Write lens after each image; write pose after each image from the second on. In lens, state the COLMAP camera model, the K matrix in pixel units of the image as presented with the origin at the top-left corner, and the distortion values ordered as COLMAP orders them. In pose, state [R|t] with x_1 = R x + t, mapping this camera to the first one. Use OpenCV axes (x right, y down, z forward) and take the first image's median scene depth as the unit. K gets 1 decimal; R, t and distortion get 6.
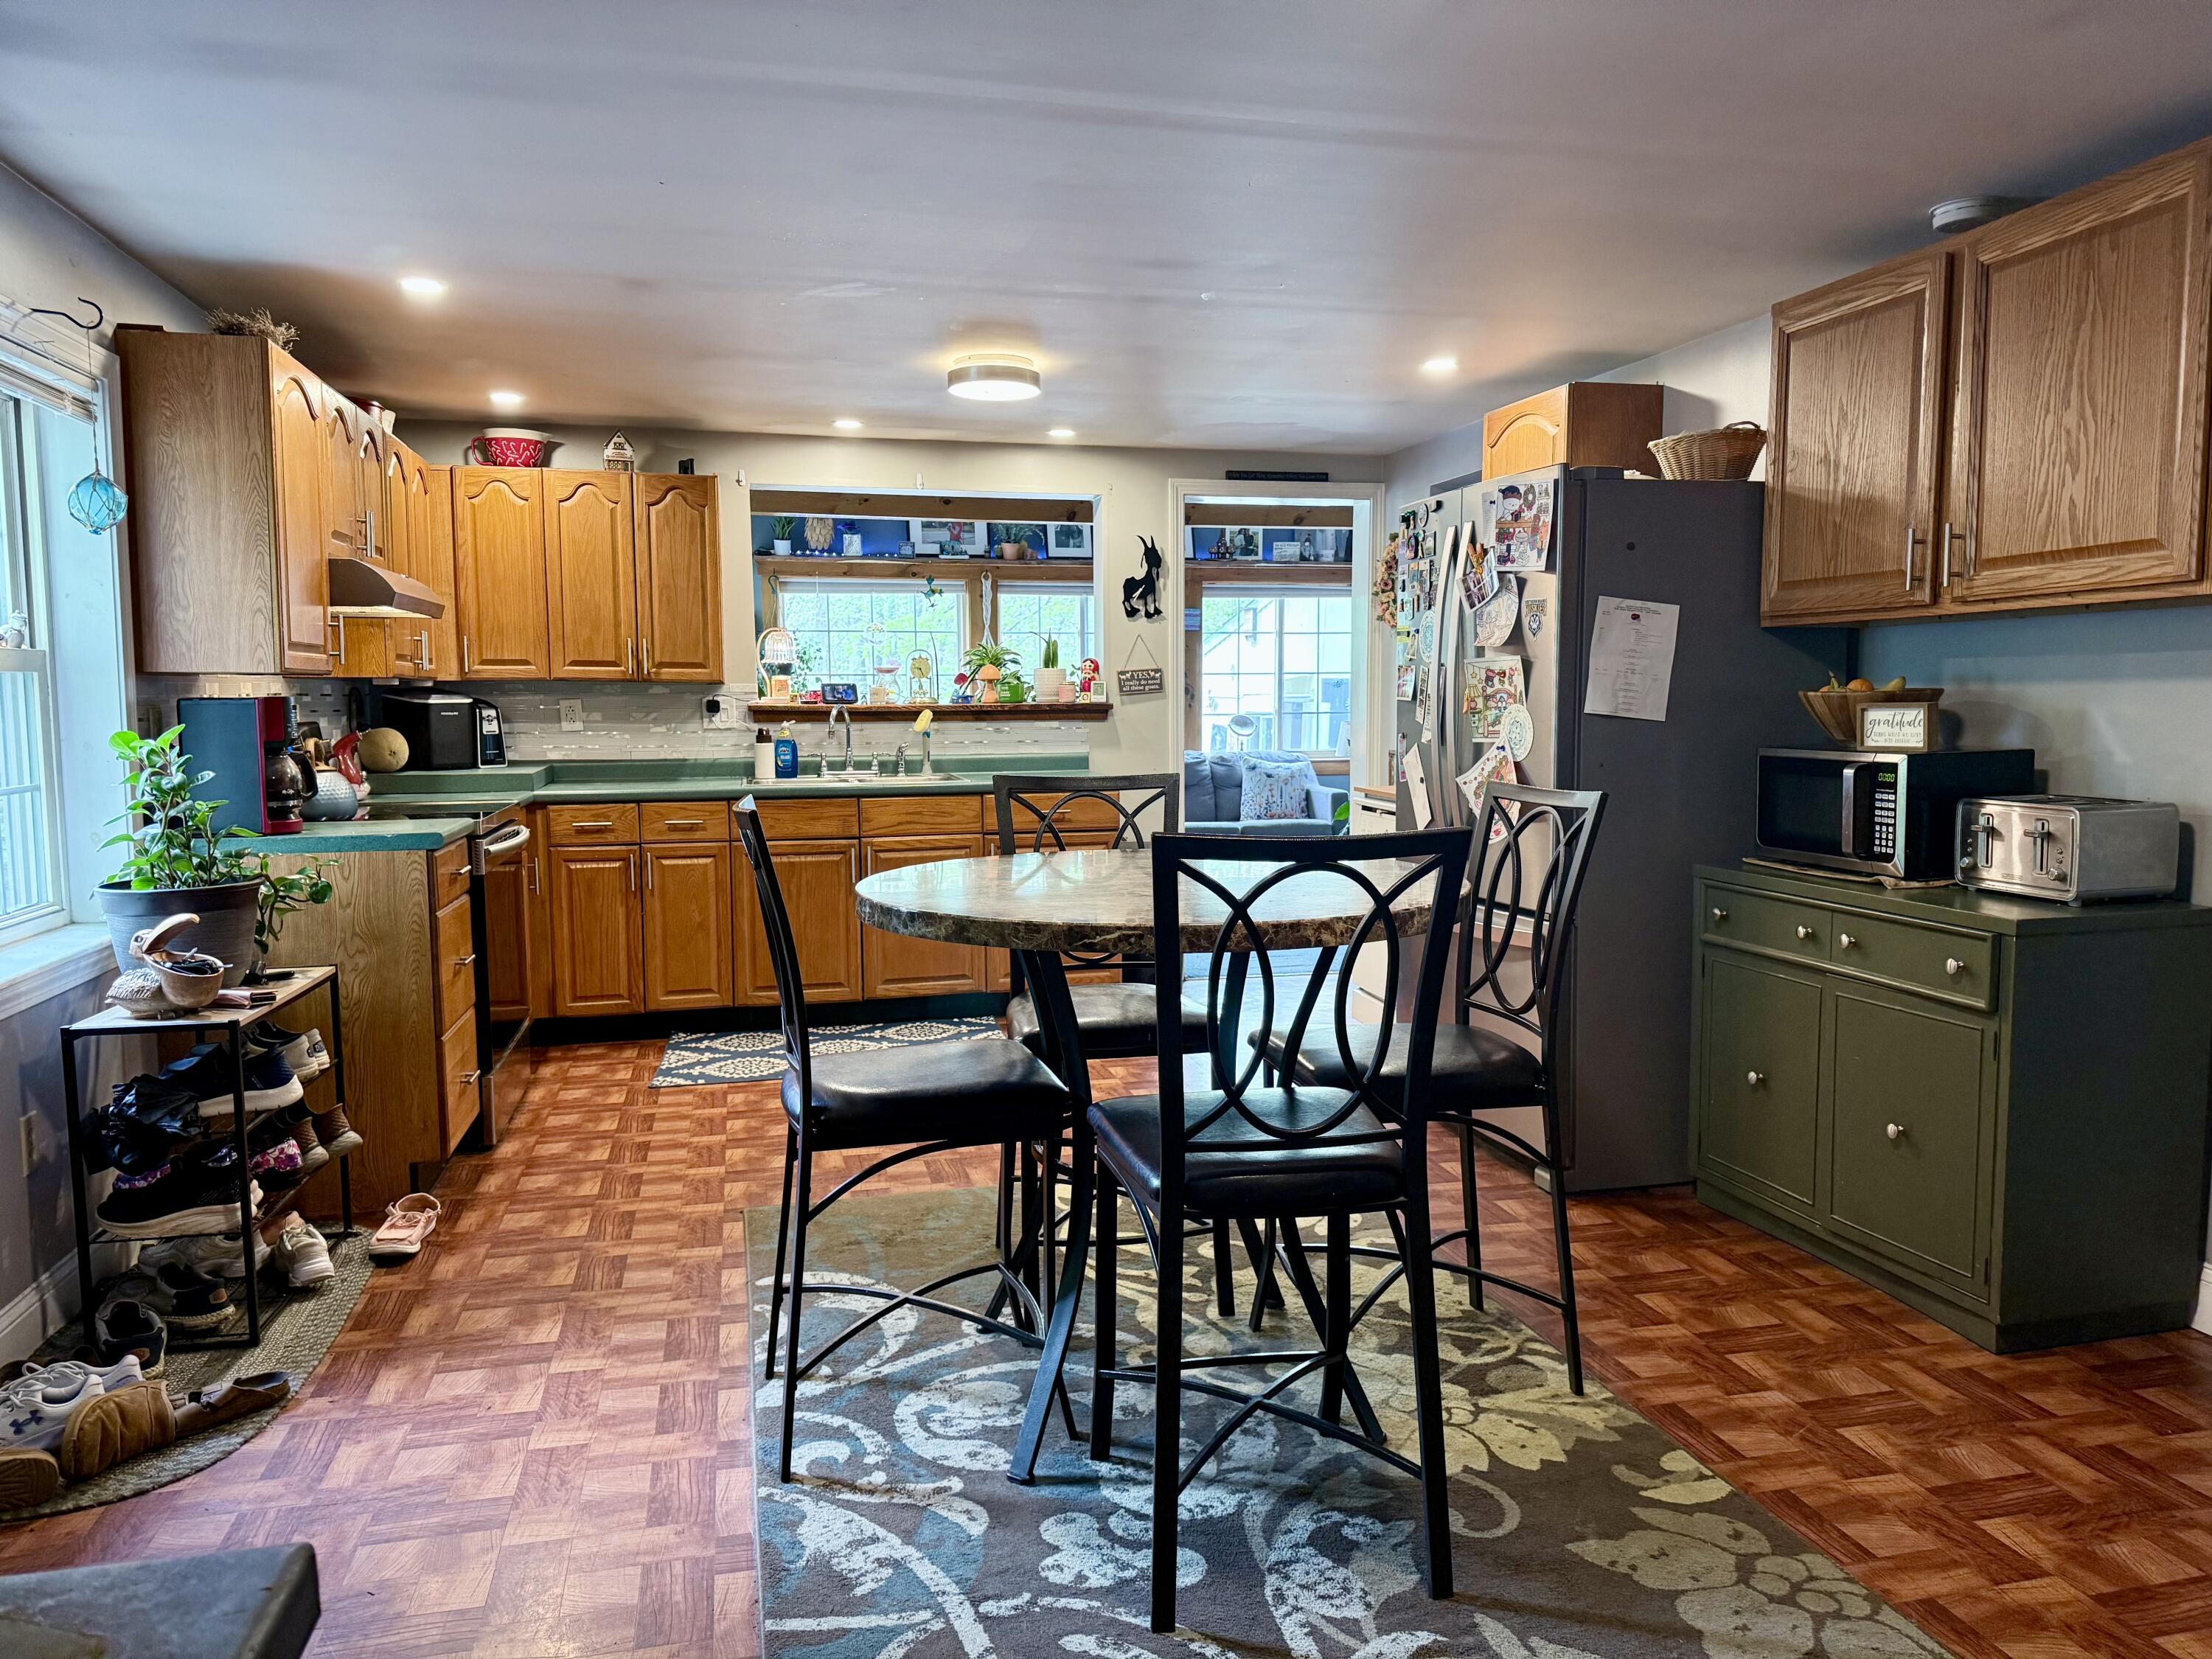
lens RADIAL K [[1551.5, 0, 1103.4], [0, 1551.5, 831.0], [0, 0, 1]] dist [0.004967, -0.000358]
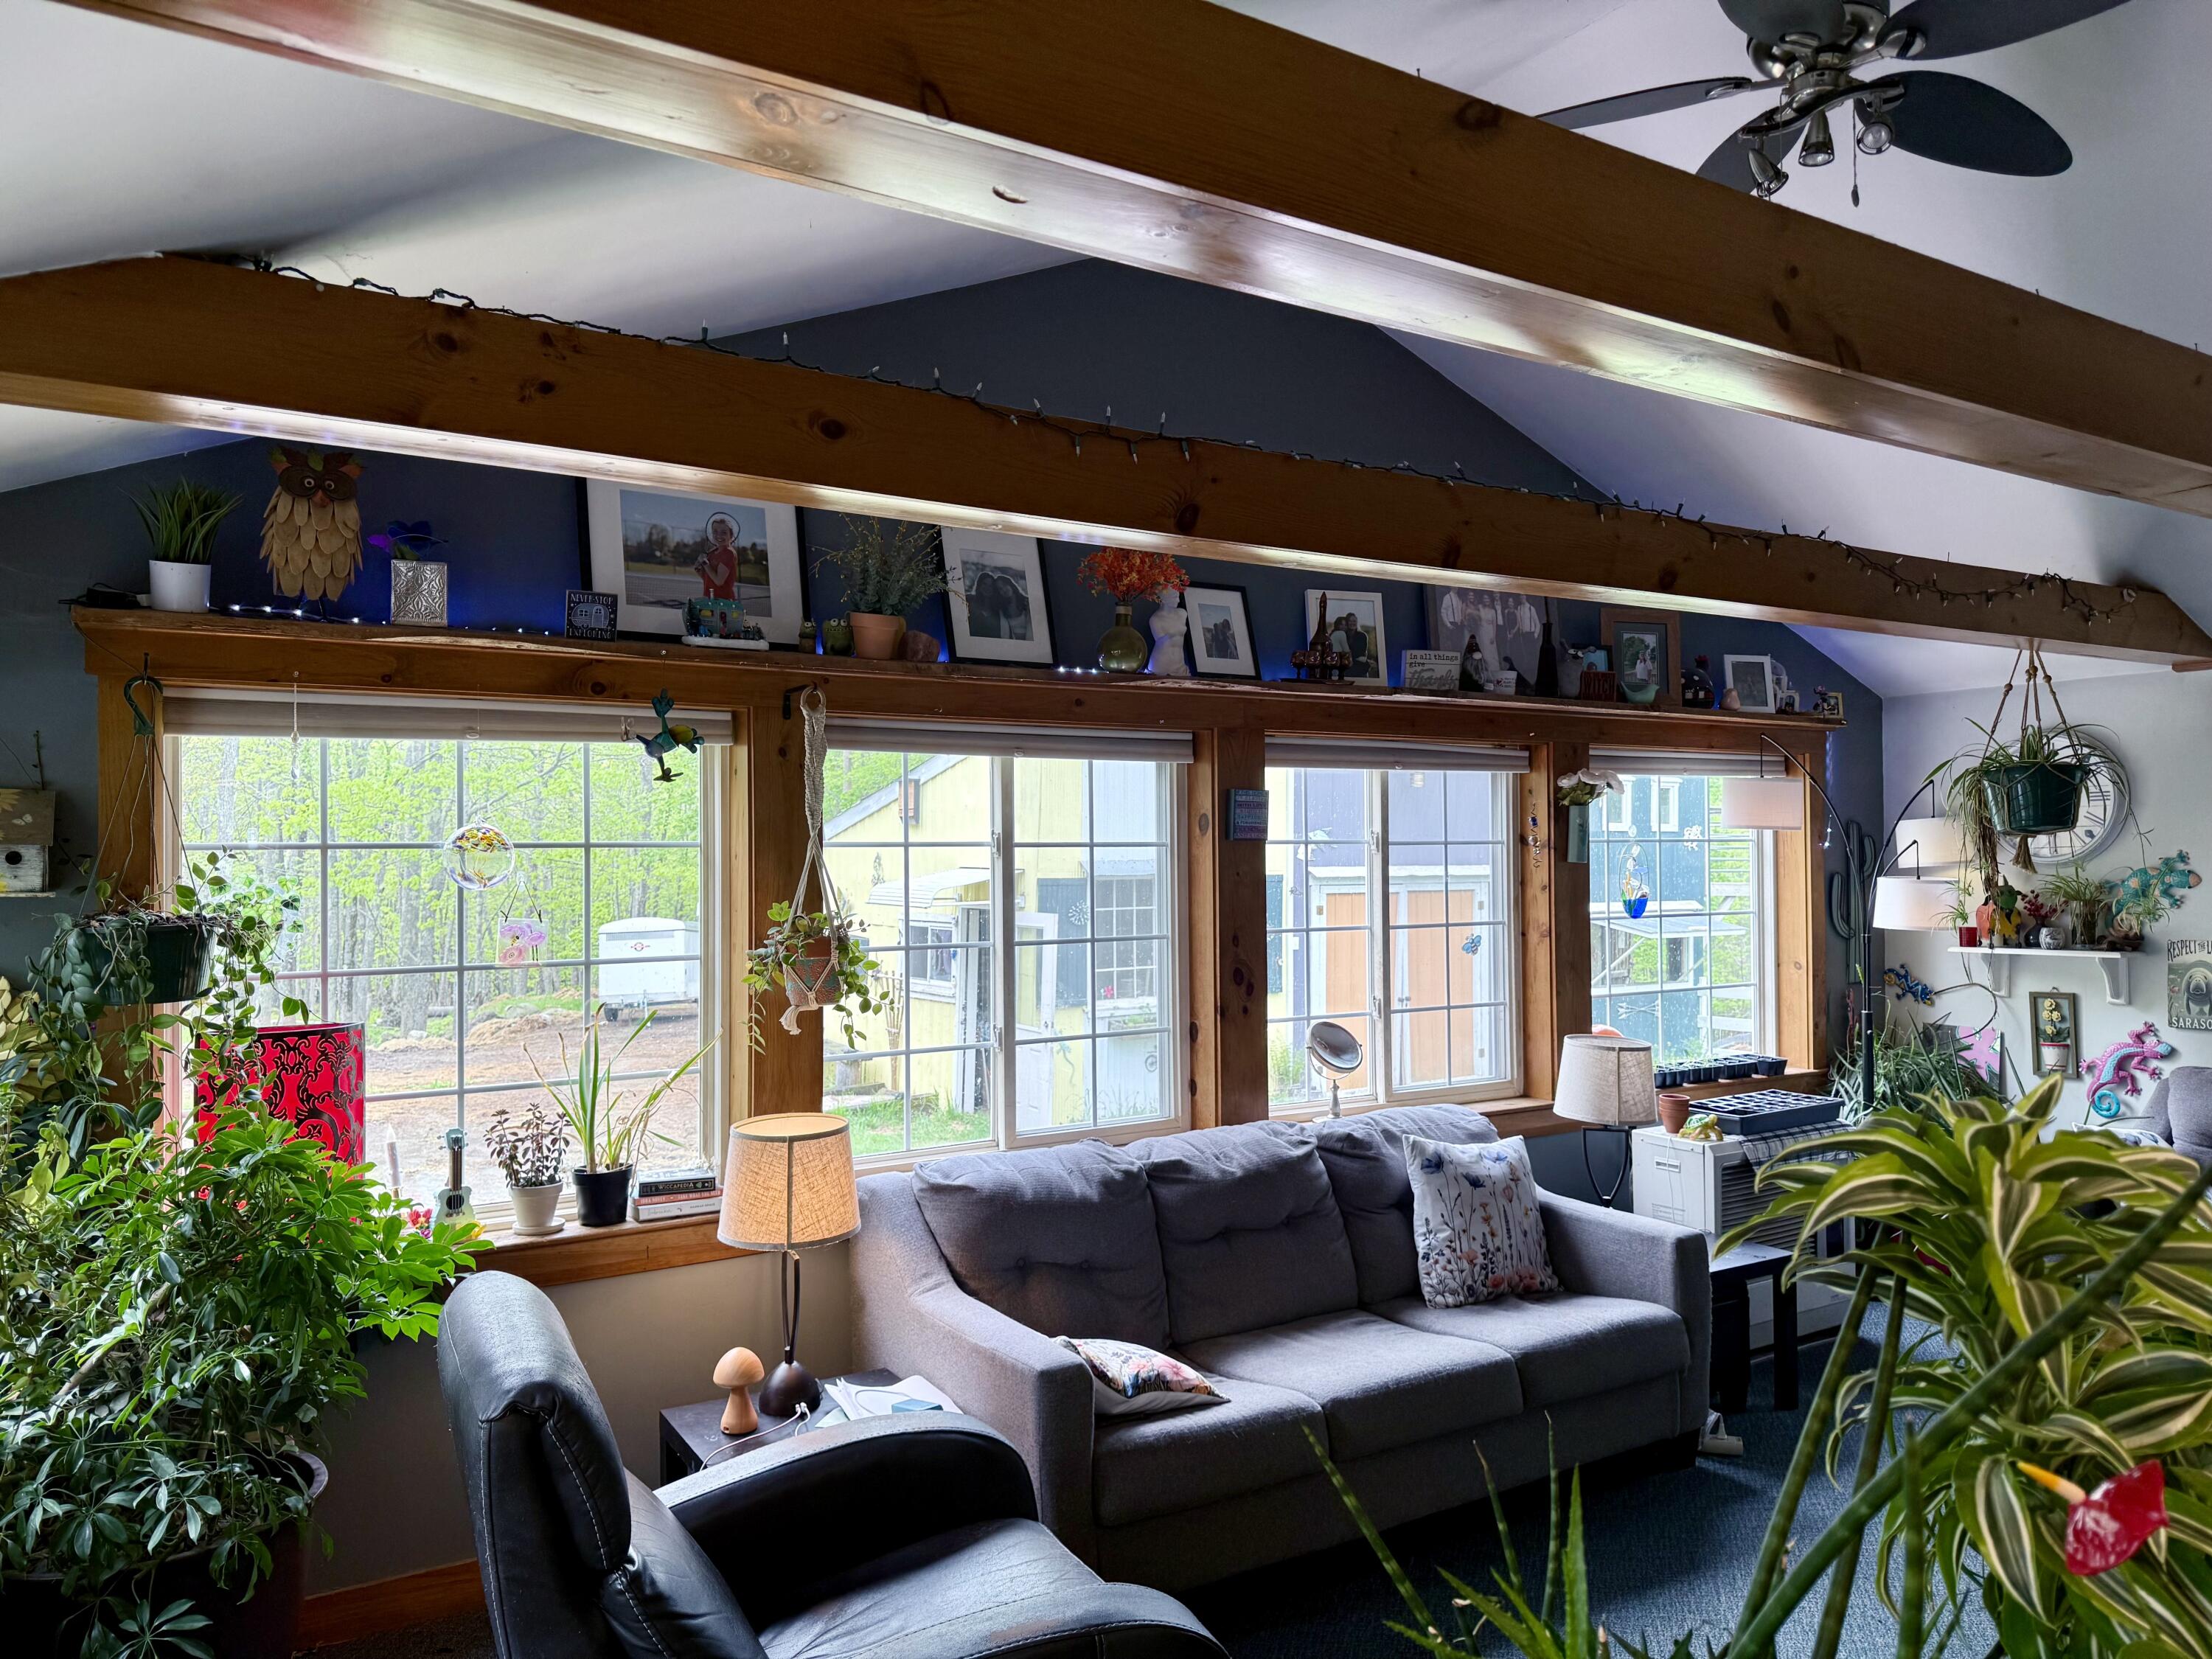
lens RADIAL K [[1551.5, 0, 1116.4], [0, 1551.5, 829.8], [0, 0, 1]] dist [0.004967, -0.000358]
pose [[0.938203, 0.001956, 0.346081, -0.134903], [0.037199, 0.993621, -0.106460, -0.091383], [-0.344081, 0.112755, 0.932145, 0.634460]]
